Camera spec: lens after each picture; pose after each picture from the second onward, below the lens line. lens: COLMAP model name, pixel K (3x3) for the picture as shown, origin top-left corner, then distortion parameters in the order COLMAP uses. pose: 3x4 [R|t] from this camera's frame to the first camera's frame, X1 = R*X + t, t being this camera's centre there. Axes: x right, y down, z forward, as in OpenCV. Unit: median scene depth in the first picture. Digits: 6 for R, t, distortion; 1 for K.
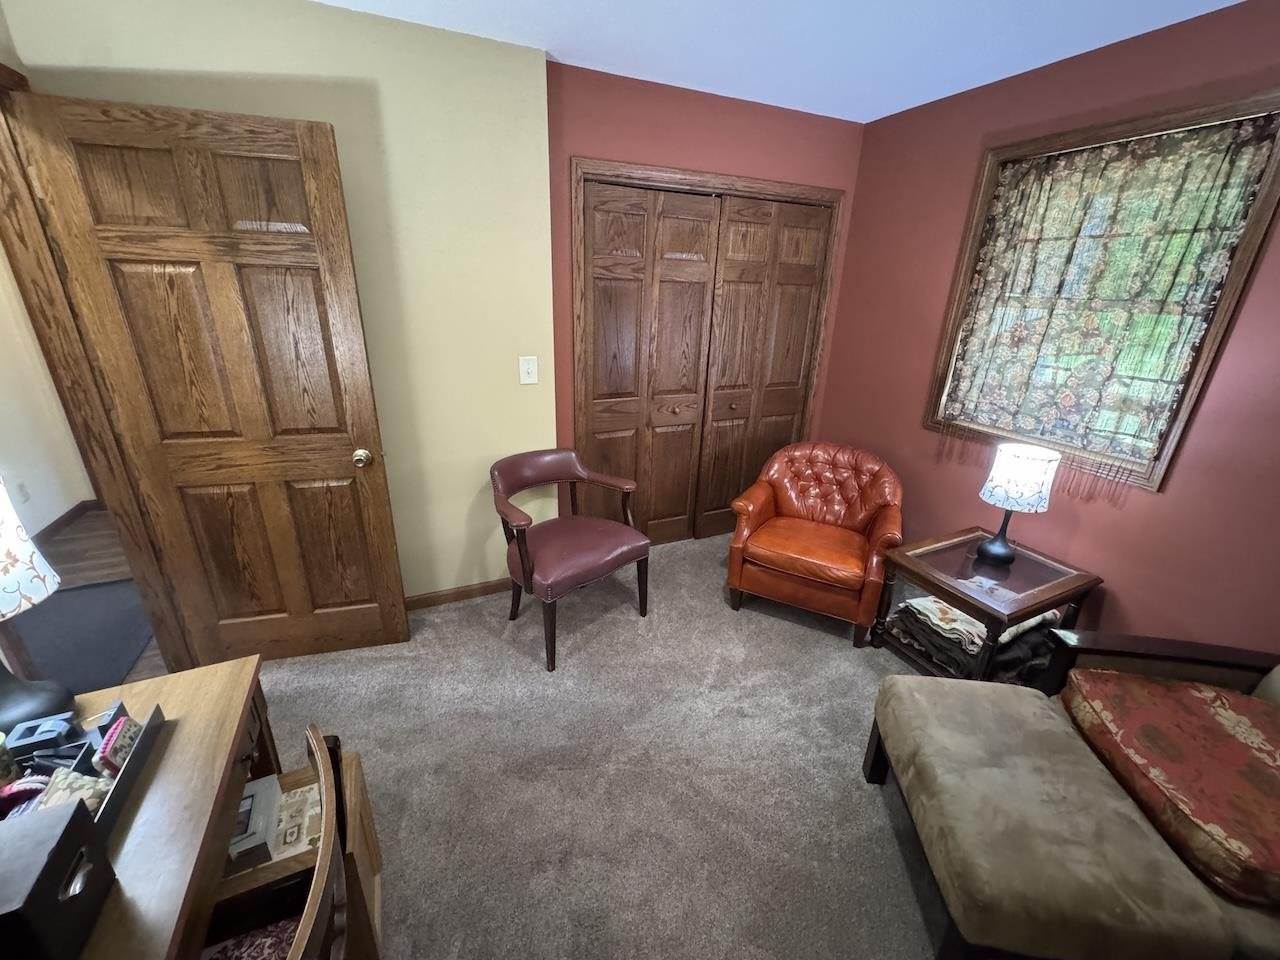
lens RADIAL K [[508.1, 0, 639.6], [0, 508.1, 475.1], [0, 0, 1]] dist [-0.000847, 0.000324]
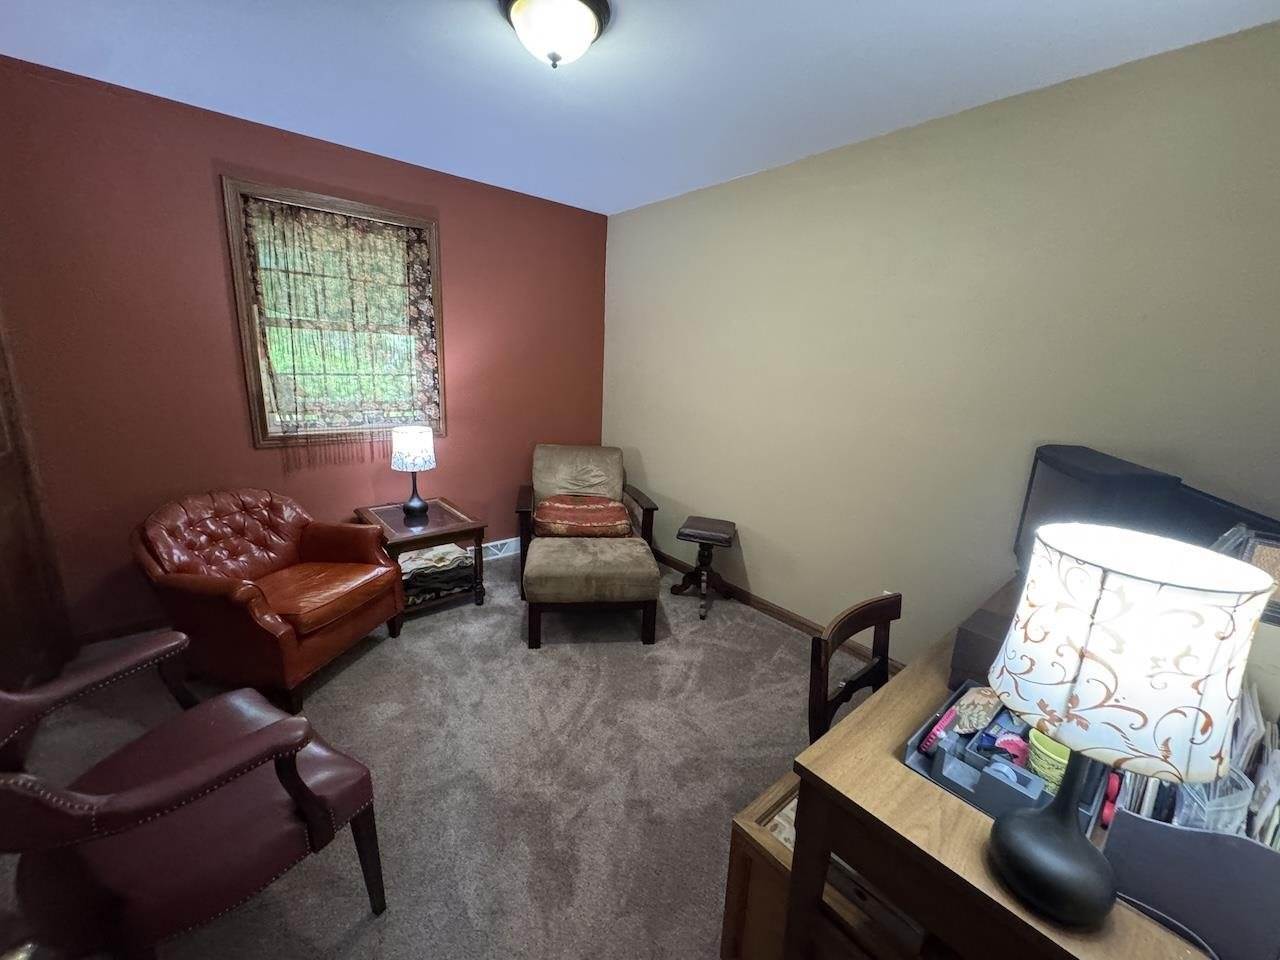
lens RADIAL K [[508.1, 0, 639.6], [0, 508.1, 475.1], [0, 0, 1]] dist [-0.000847, 0.000324]
pose [[-0.258374, -0.262155, 0.929794, -0.757409], [0.281917, 0.900119, 0.332128, -0.226159], [-0.923994, 0.347938, -0.158661, 0.683197]]
